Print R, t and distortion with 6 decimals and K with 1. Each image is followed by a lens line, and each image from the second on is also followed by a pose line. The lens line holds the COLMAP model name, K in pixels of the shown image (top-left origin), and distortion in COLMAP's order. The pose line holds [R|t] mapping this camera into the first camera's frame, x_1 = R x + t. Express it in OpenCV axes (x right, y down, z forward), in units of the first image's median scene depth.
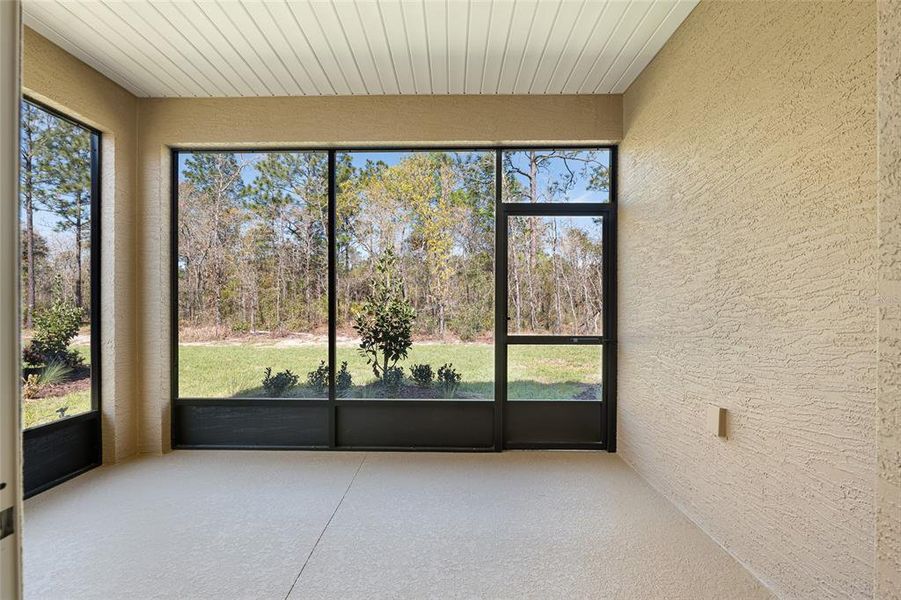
lens RADIAL K [[416.5, 0, 448.3], [0, 416.5, 303.3], [0, 0, 1]] dist [0.000657, 0.000409]
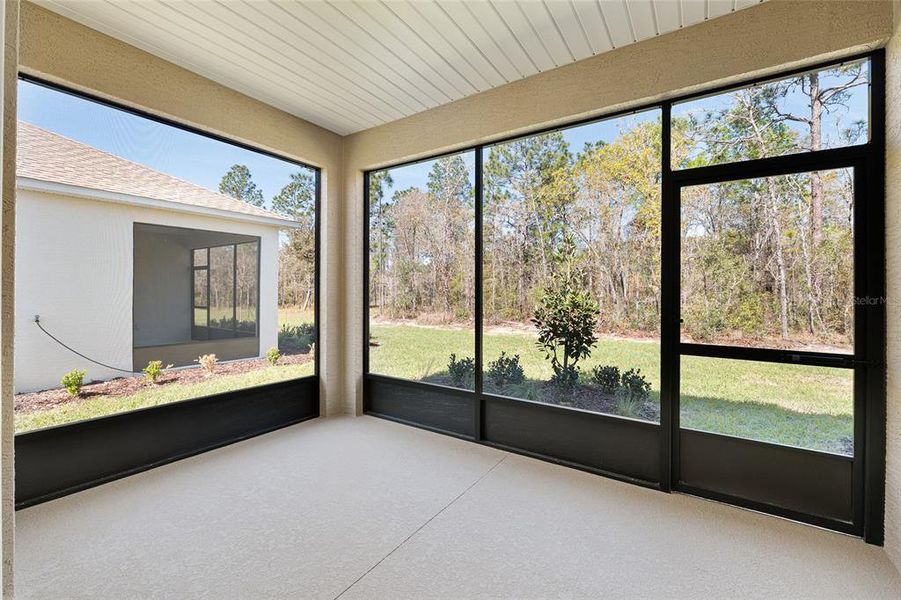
lens RADIAL K [[411.7, 0, 449.9], [0, 411.7, 285.9], [0, 0, 1]] dist [-0.001234, -0.000170]
pose [[0.817934, -0.000934, -0.575311, 0.171959], [-0.004736, 0.999954, -0.008357, -0.013968], [0.575292, 0.009560, 0.817892, 0.099411]]
